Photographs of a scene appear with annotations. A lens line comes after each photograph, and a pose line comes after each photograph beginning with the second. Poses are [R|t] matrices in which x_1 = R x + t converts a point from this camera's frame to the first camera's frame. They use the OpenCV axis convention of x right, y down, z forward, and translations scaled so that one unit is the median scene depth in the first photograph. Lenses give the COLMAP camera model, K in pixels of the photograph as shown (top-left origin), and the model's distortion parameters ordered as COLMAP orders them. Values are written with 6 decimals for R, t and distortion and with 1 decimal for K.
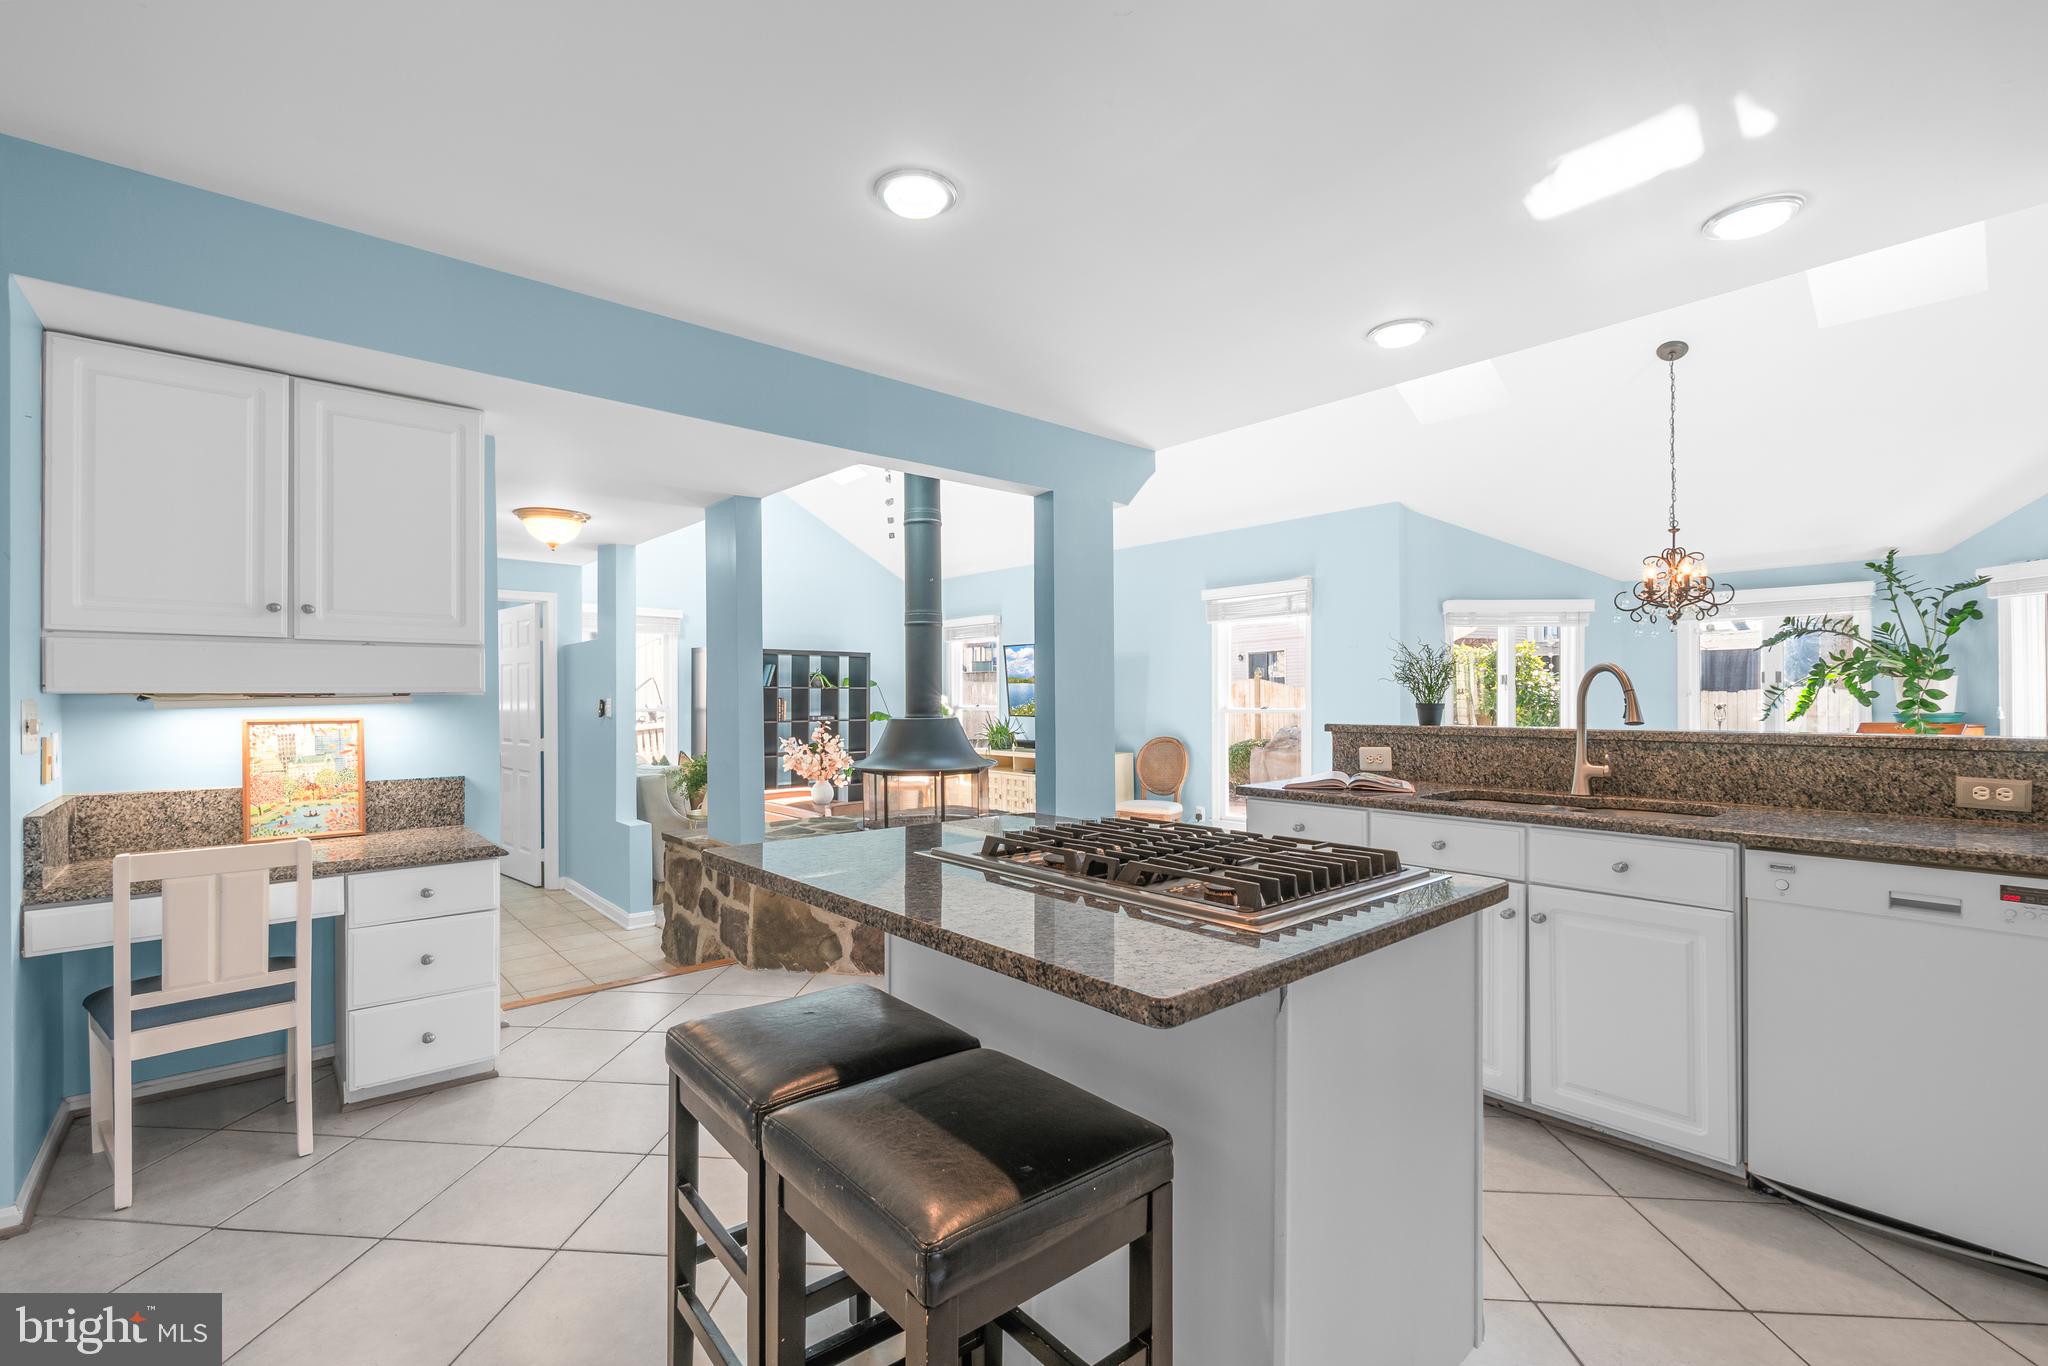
lens RADIAL K [[896.3, 0, 1032.6], [0, 896.3, 697.0], [0, 0, 1]] dist [0.000030, -0.000265]
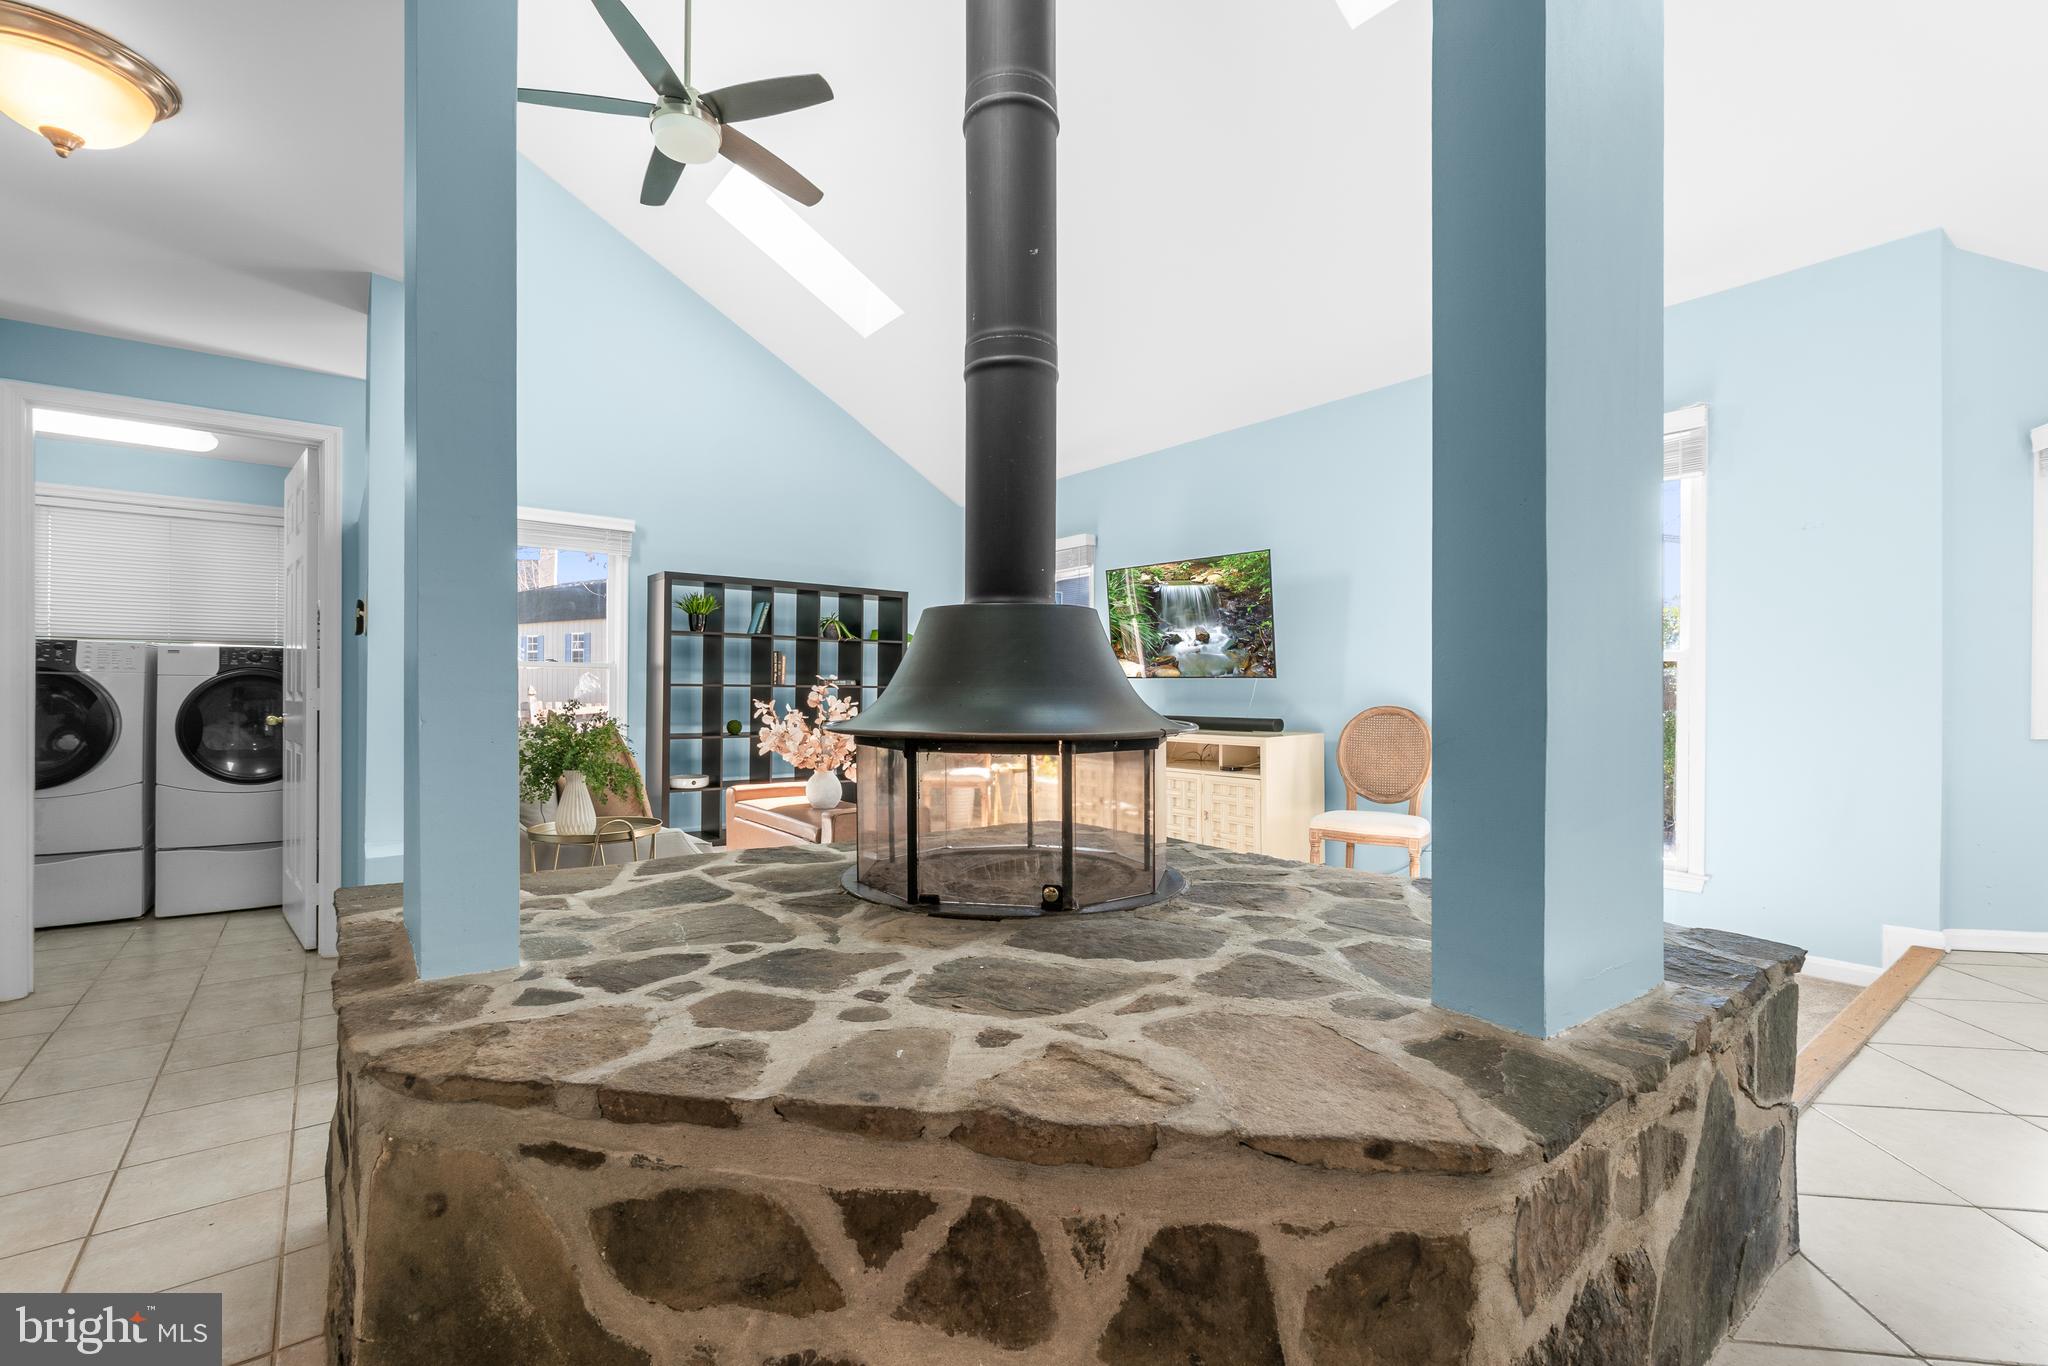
lens RADIAL K [[896.3, 0, 1024.6], [0, 896.3, 692.4], [0, 0, 1]] dist [0.000030, -0.000265]
pose [[0.998037, 0.008192, -0.062093, -0.048416], [-0.008434, 0.999958, -0.003644, 0.033423], [0.062061, 0.004160, 0.998064, 0.325630]]
